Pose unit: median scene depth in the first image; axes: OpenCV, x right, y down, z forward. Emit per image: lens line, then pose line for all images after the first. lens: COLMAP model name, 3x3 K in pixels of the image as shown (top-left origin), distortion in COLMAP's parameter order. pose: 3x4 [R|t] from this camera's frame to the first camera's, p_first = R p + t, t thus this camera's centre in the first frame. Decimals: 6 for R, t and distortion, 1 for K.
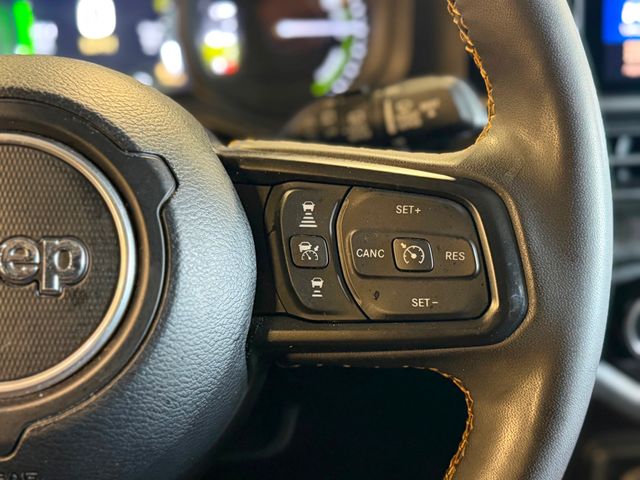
lens RADIAL K [[830.4, 0, 320.0], [0, 830.4, 240.0], [0, 0, 1]] dist [0.057836, -0.024277]
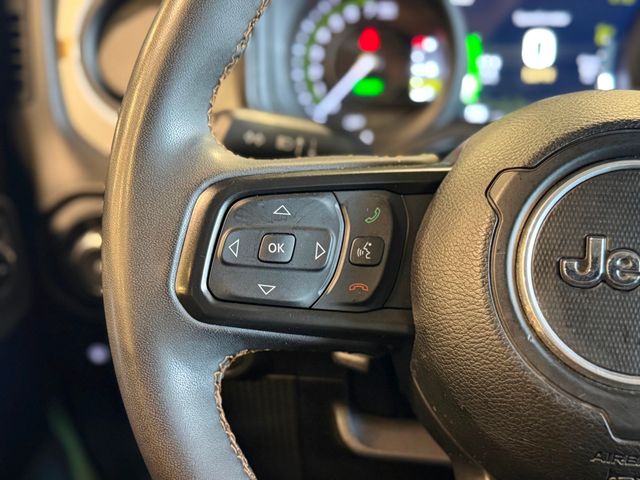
lens RADIAL K [[830.4, 0, 320.0], [0, 830.4, 240.0], [0, 0, 1]] dist [0.057836, -0.024277]
pose [[0.970959, 0.064780, -0.230310, -0.482538], [-0.070039, 0.997436, -0.014725, 0.026725], [0.228766, 0.030428, 0.973006, -0.195605]]
